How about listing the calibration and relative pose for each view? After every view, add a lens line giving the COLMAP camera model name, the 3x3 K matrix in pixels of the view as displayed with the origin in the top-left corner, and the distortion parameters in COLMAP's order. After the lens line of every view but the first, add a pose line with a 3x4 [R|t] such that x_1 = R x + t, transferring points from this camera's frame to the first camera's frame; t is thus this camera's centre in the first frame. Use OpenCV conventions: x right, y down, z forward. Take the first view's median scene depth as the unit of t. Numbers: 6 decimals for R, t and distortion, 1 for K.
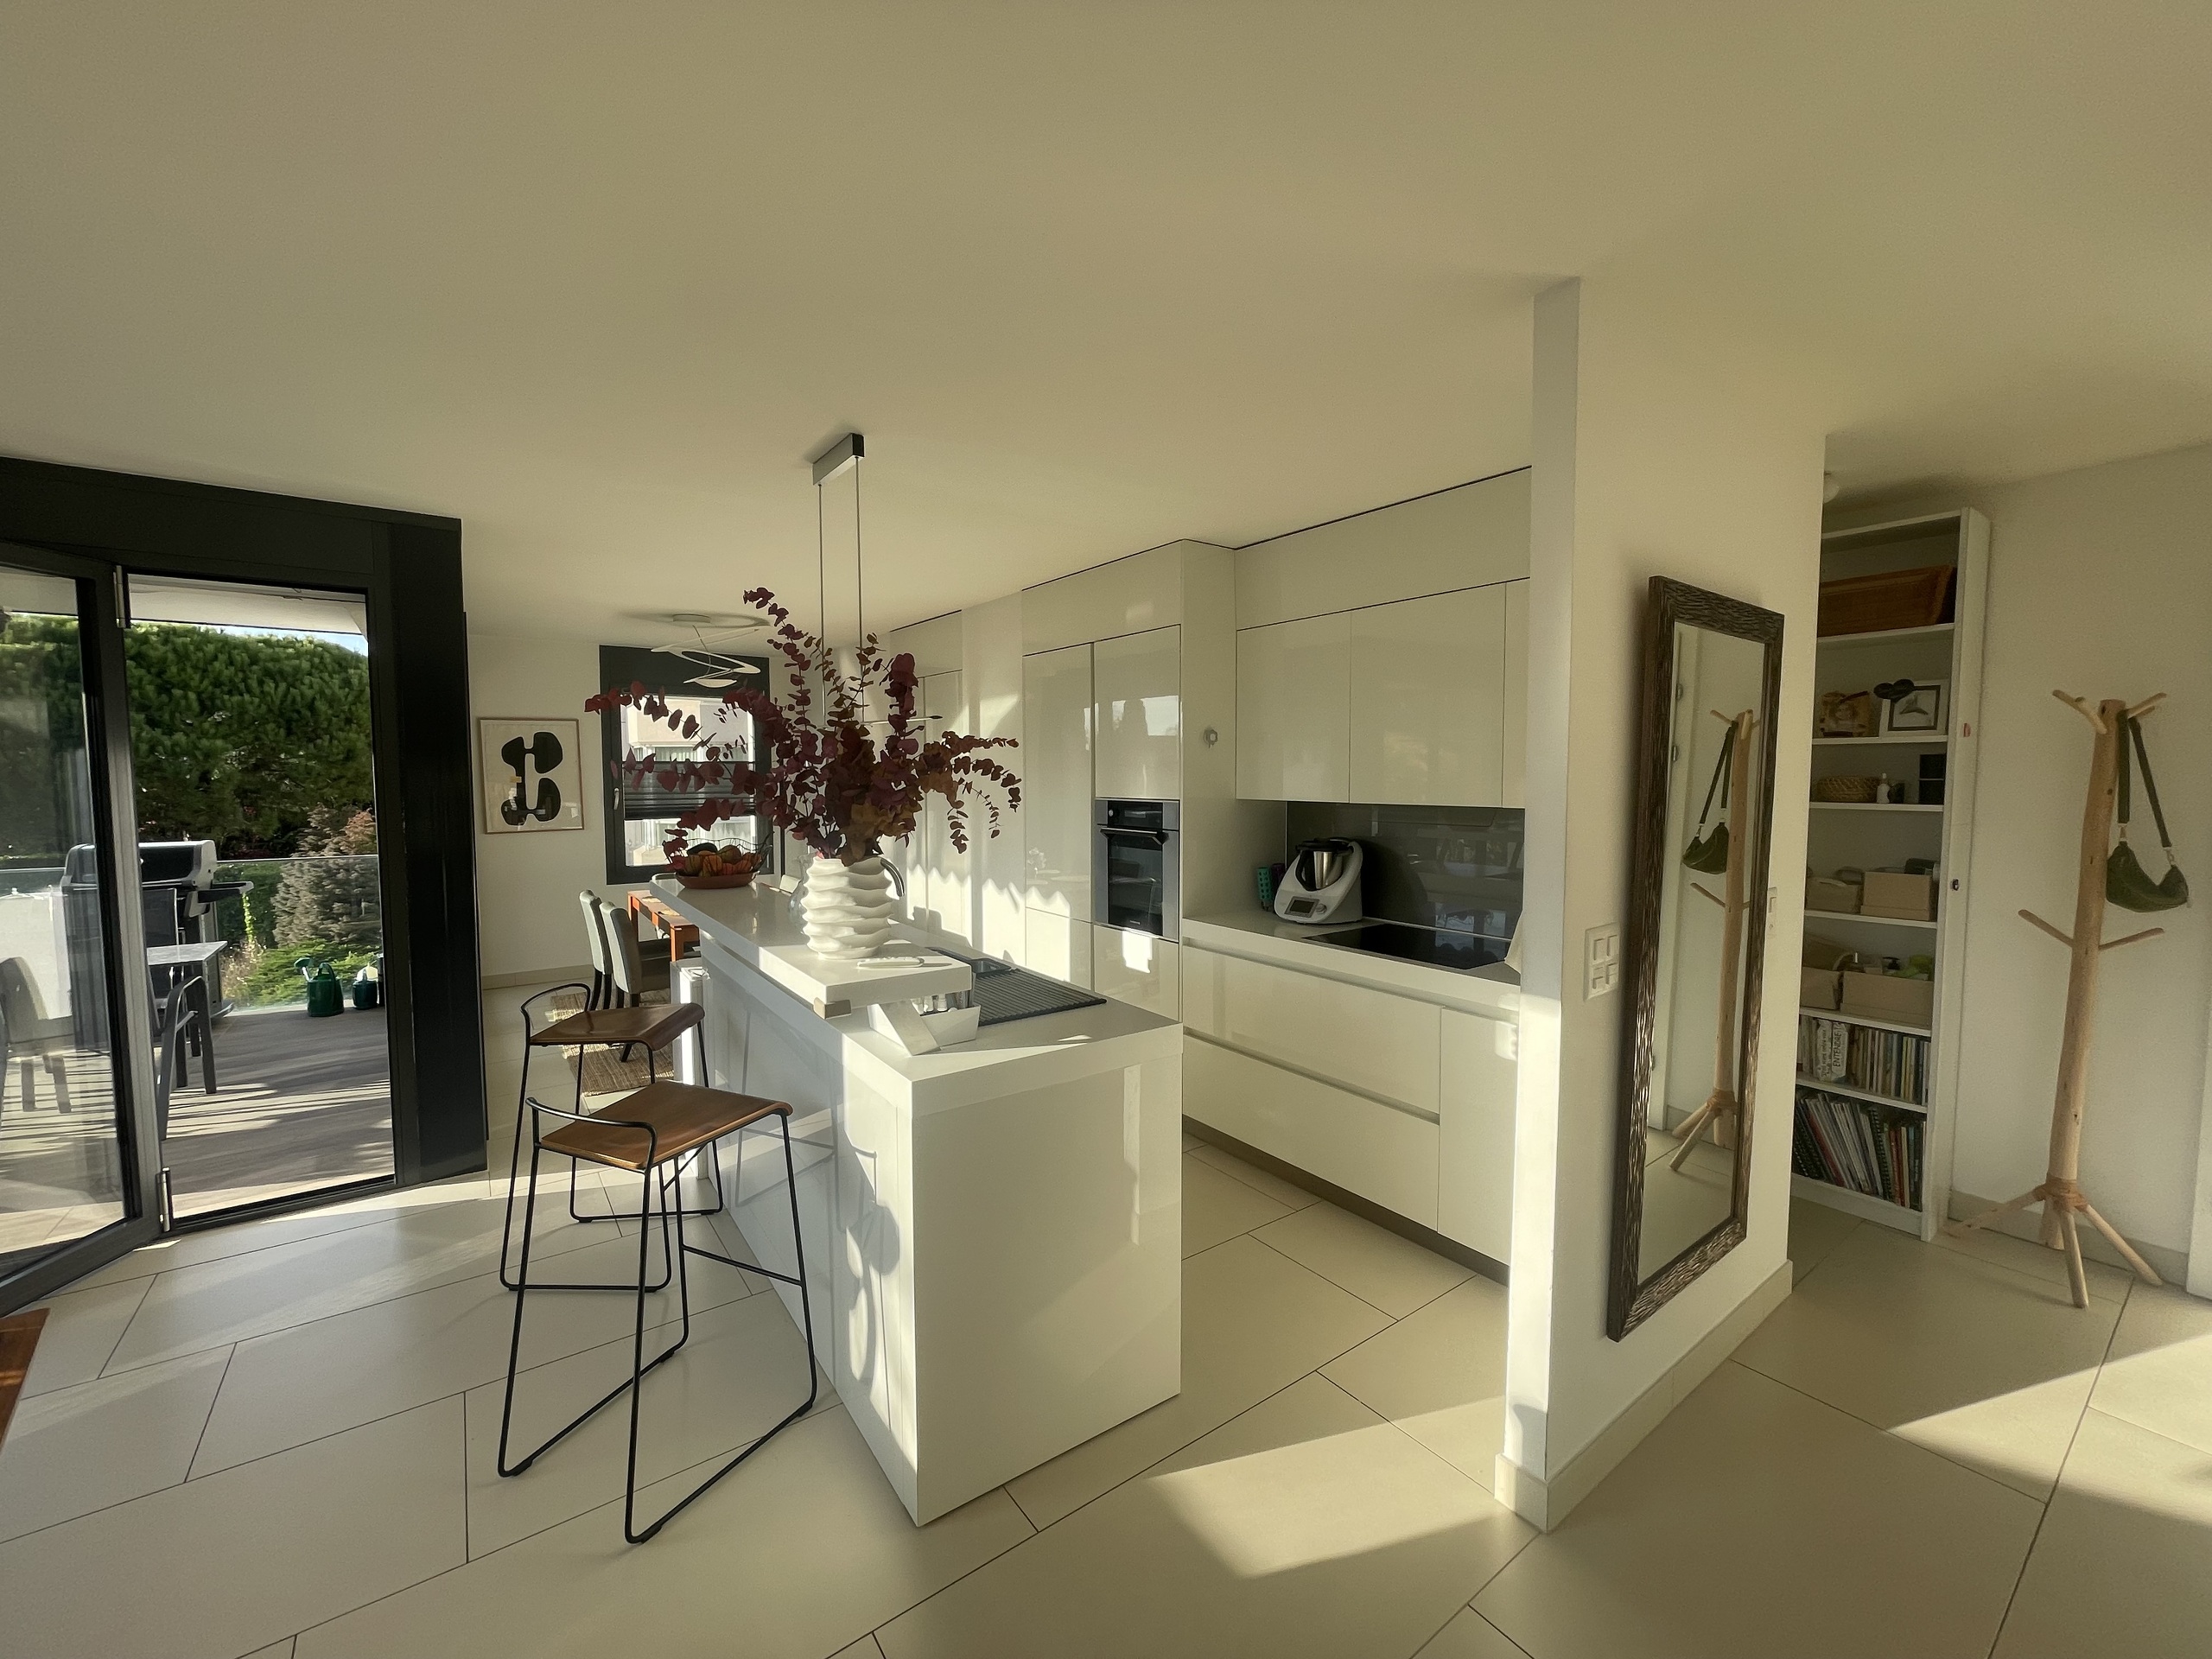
lens RADIAL K [[889.0, 0, 1096.0], [0, 889.0, 840.3], [0, 0, 1]] dist [0.000734, 0.000152]
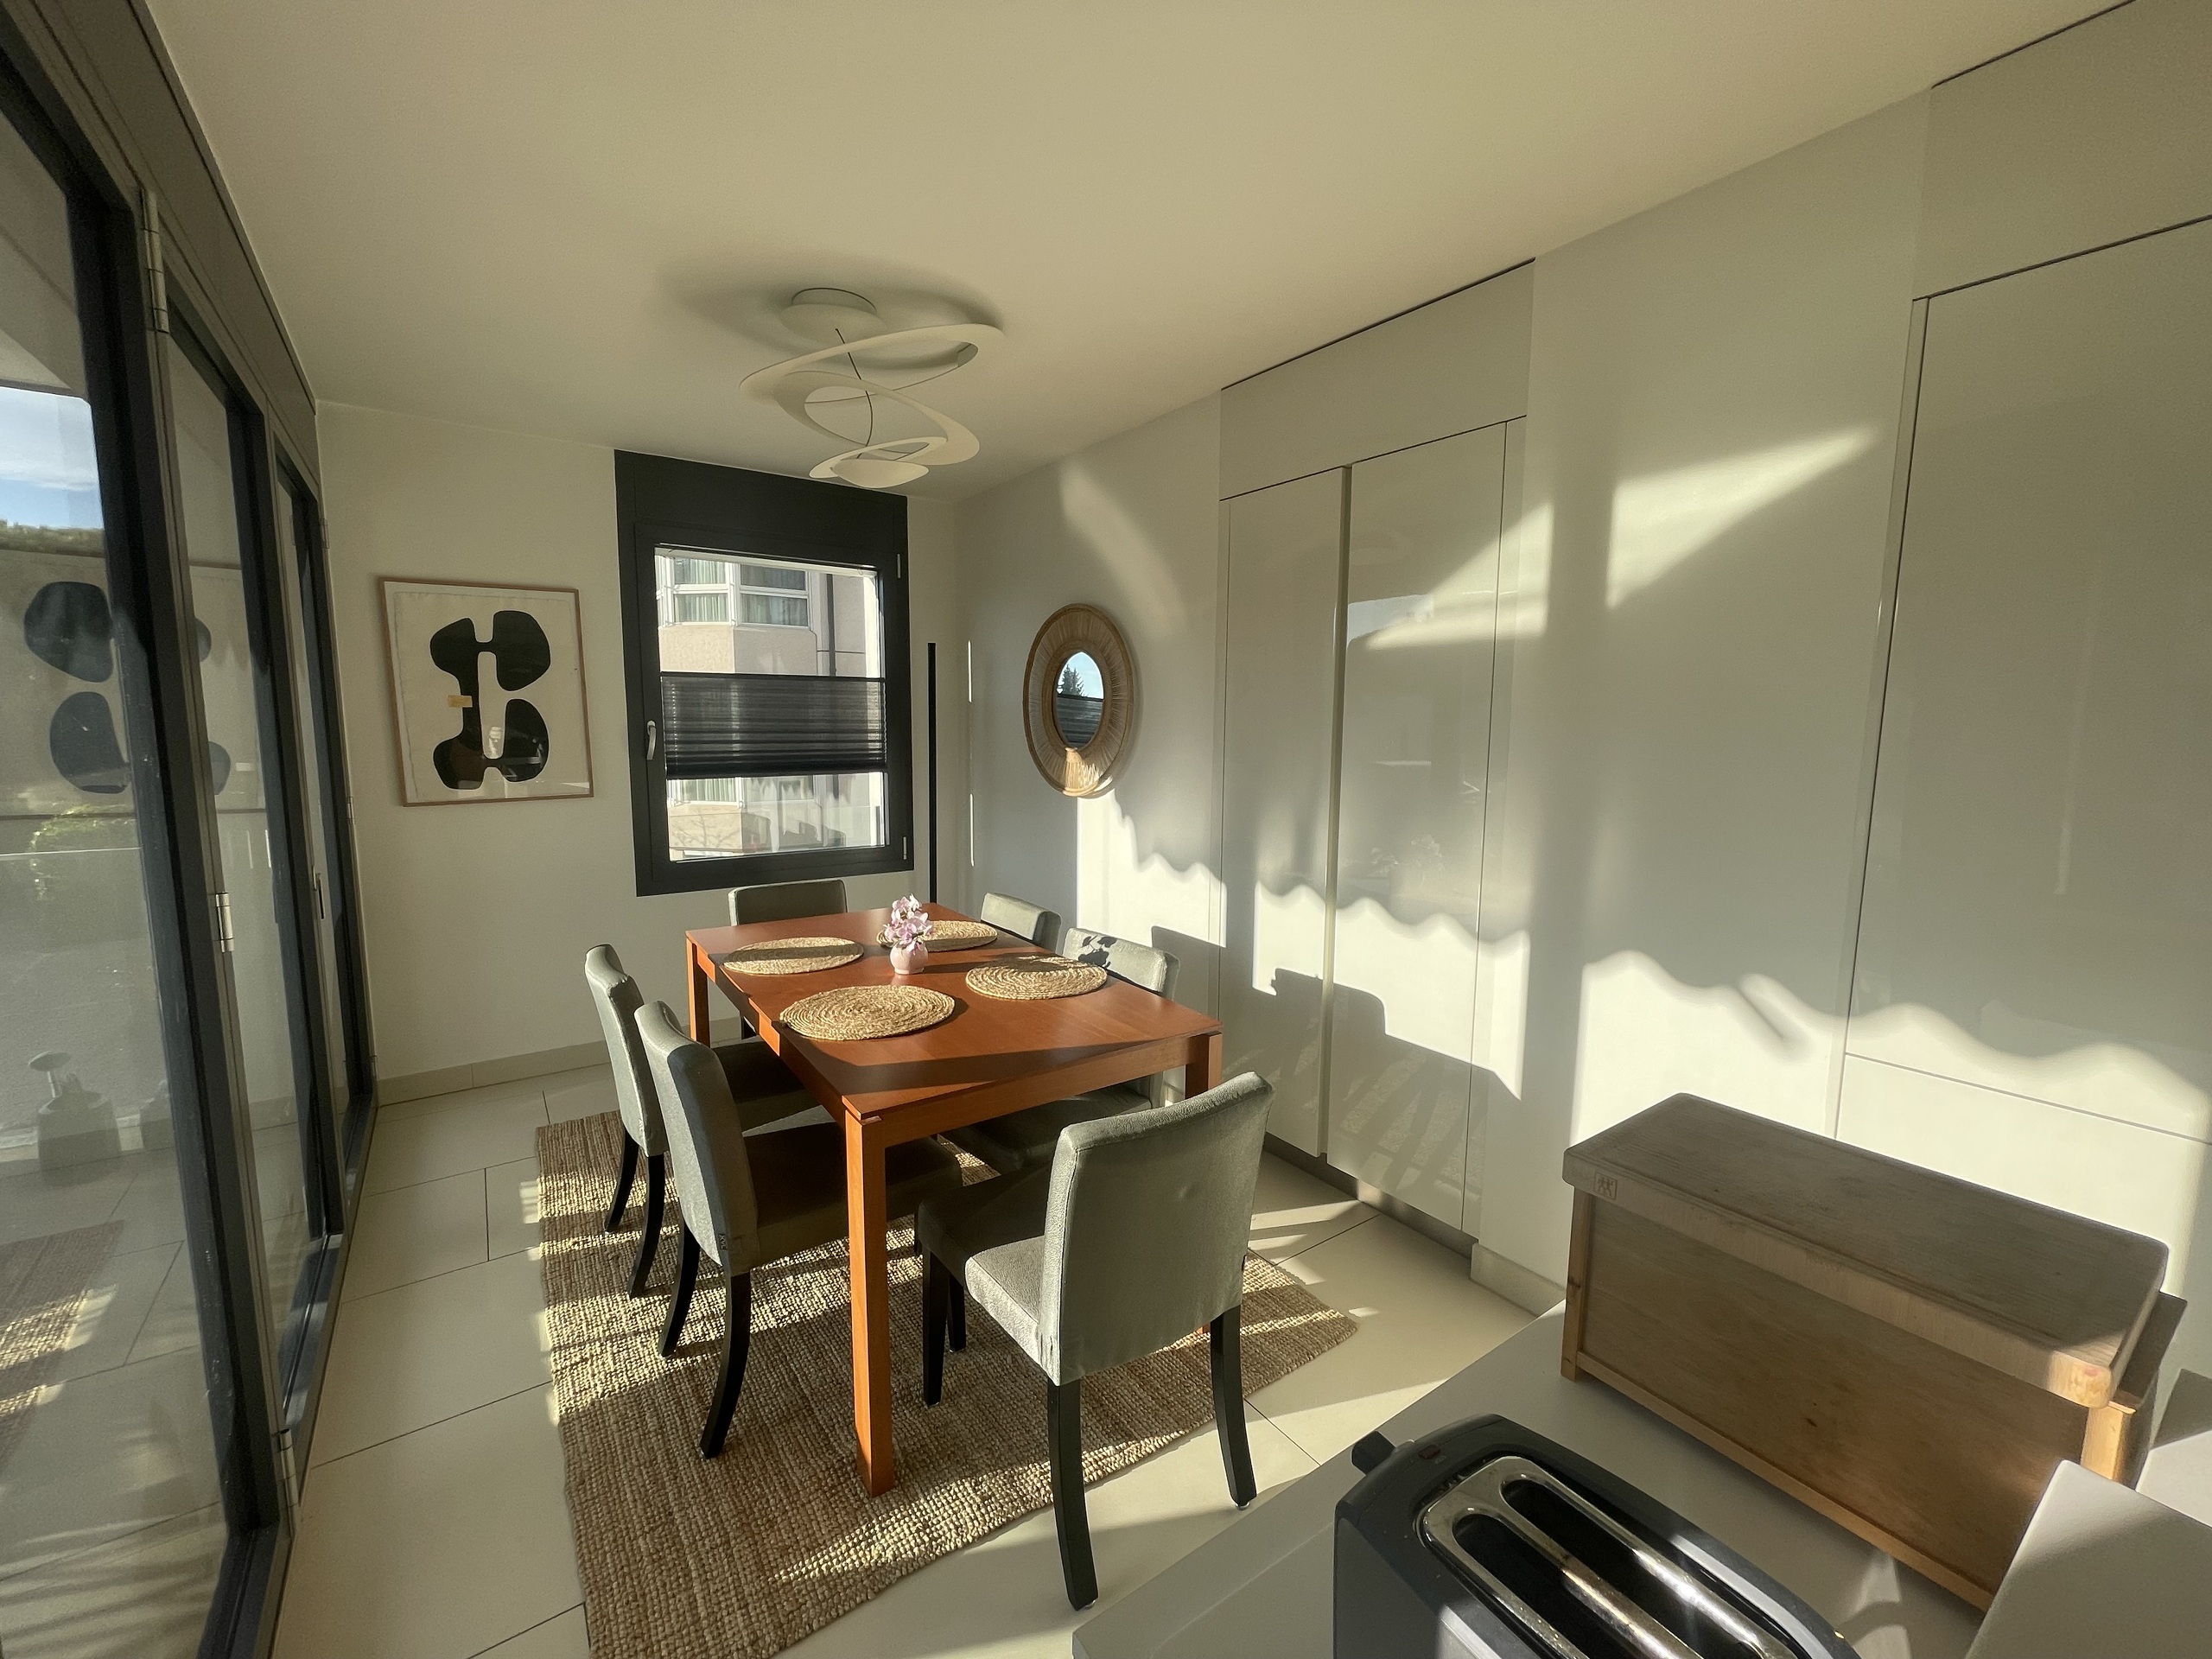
lens RADIAL K [[877.2, 0, 1106.0], [0, 877.2, 829.5], [0, 0, 1]] dist [0.001346, 0.000313]
pose [[0.999932, 0.009808, 0.006359, -0.299080], [-0.010084, 0.998939, 0.044933, -0.021671], [-0.005912, -0.044994, 0.998970, 0.519954]]
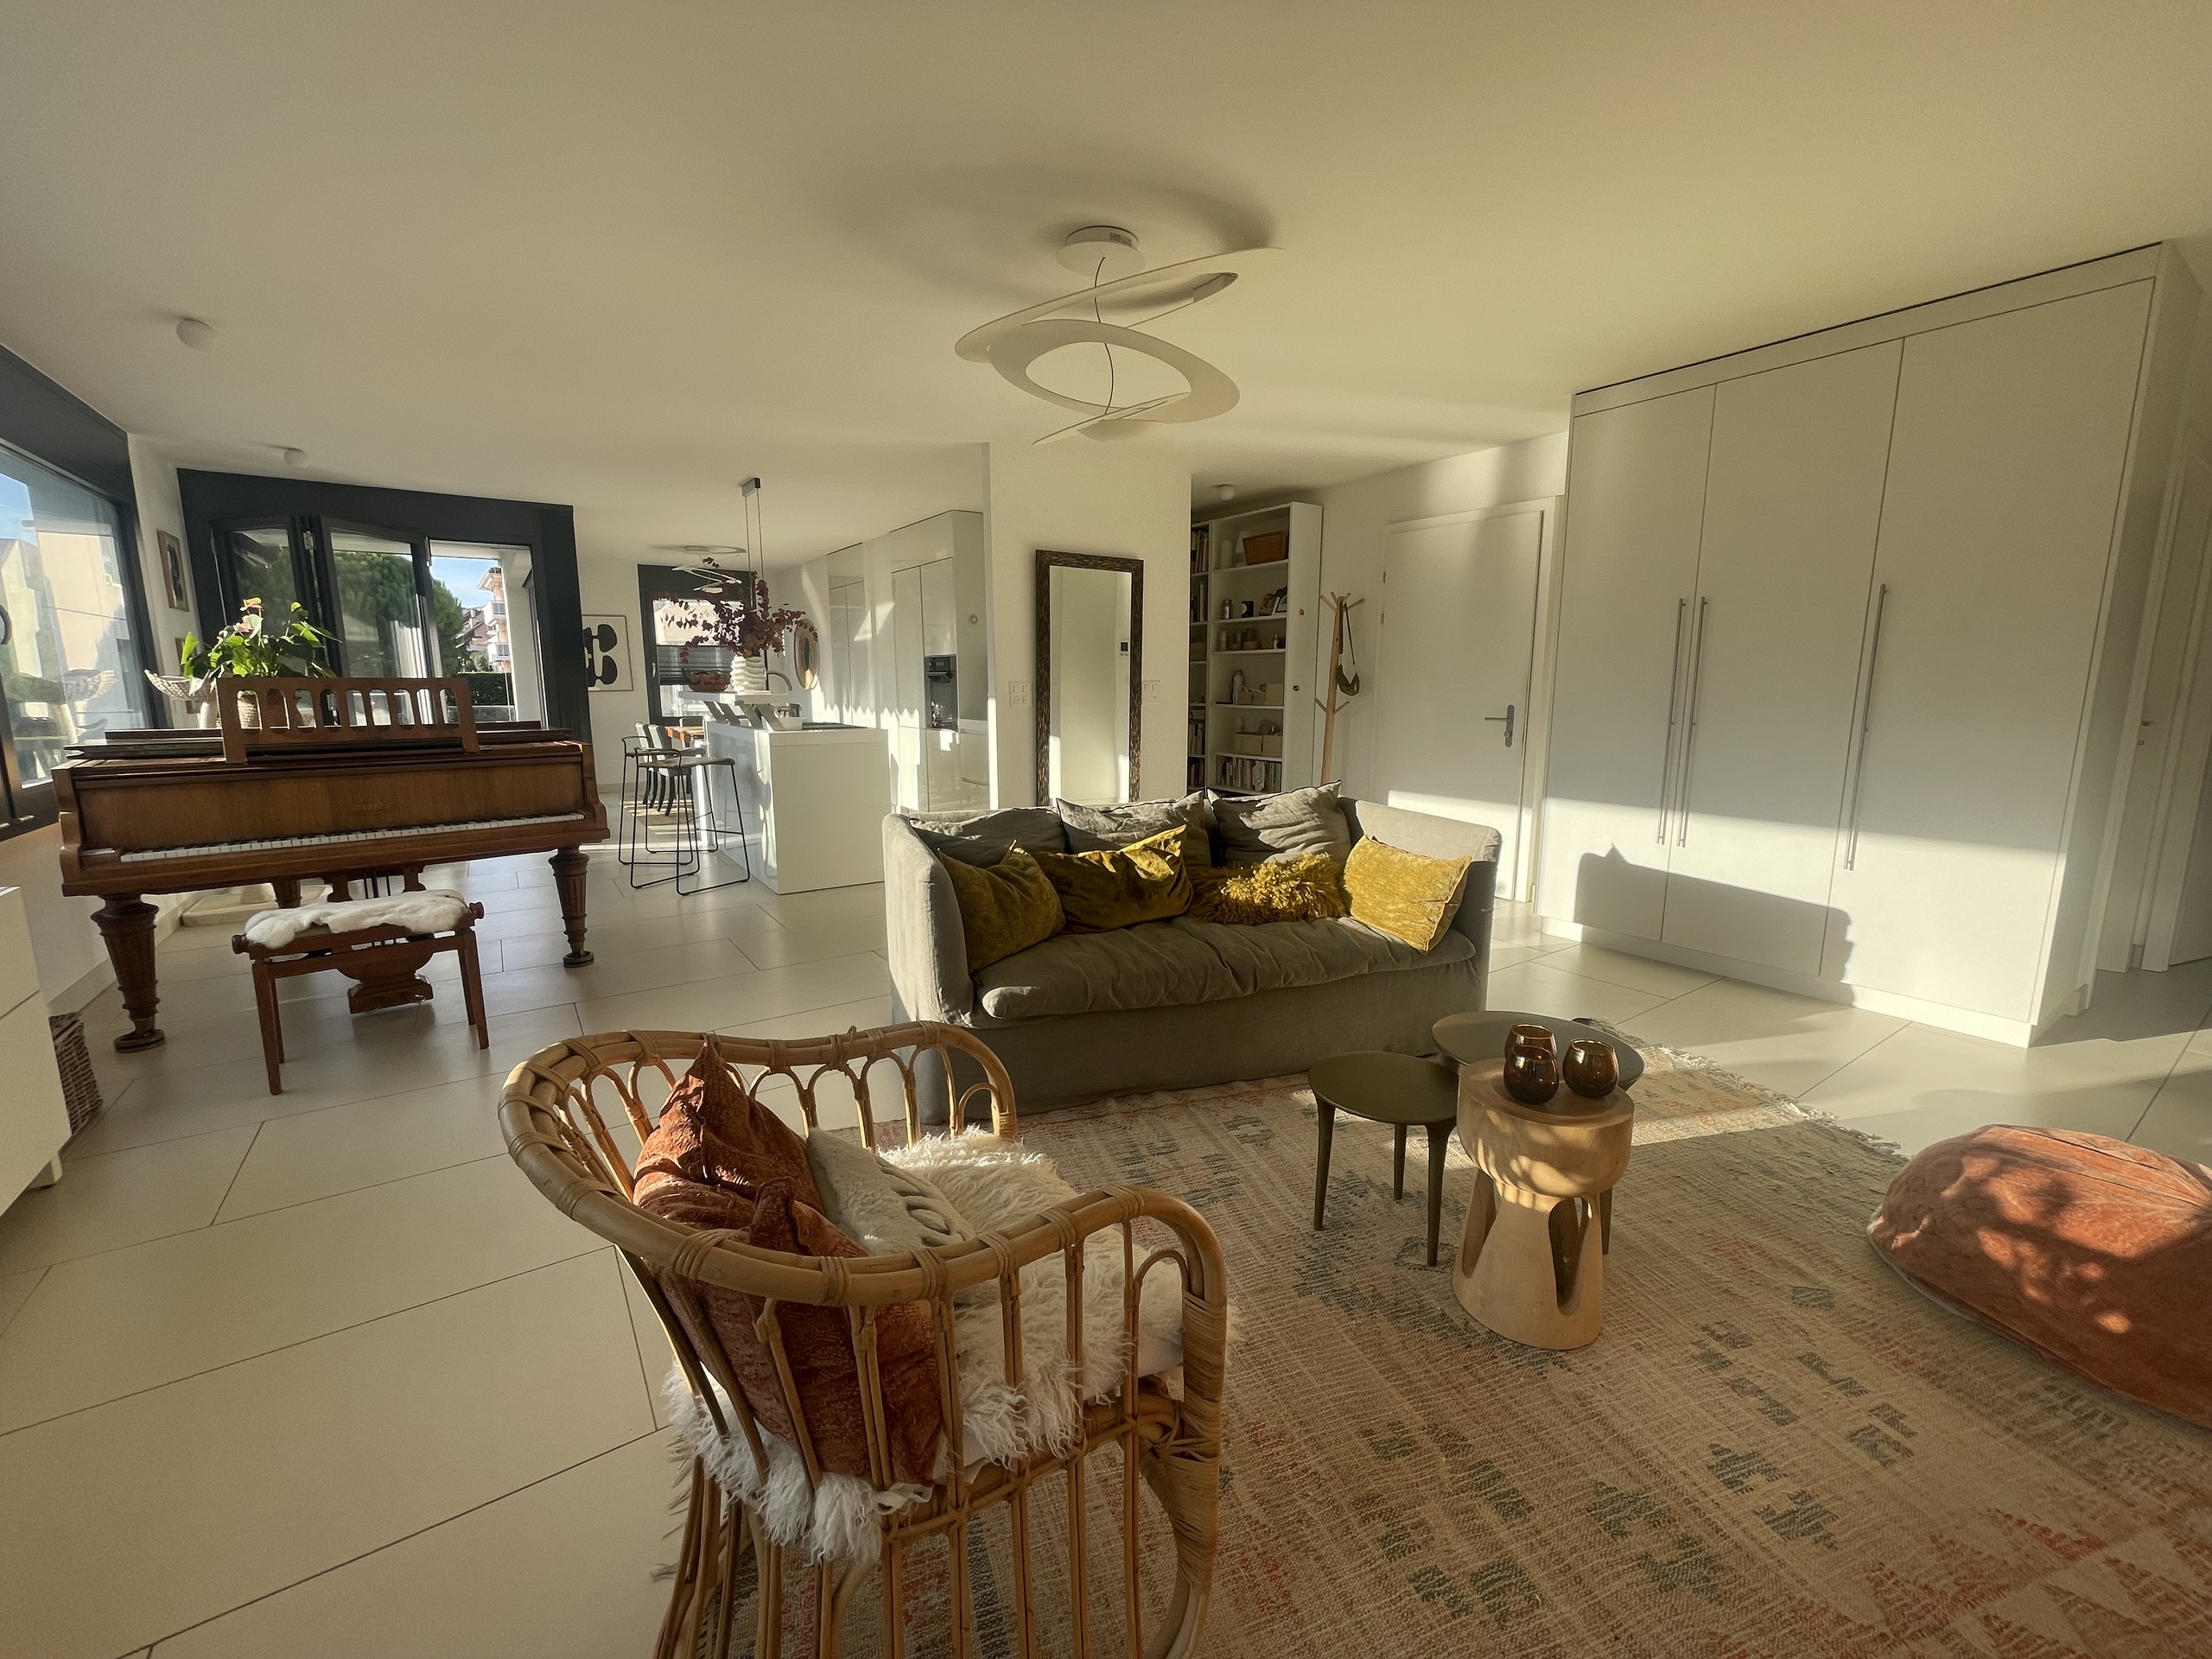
lens RADIAL K [[877.2, 0, 1106.0], [0, 877.2, 829.5], [0, 0, 1]] dist [0.001346, 0.000313]
pose [[0.999872, 0.001263, -0.015950, 0.274642], [0.000207, 0.995775, 0.091824, 0.096049], [0.015998, -0.091816, 0.995648, -0.541640]]
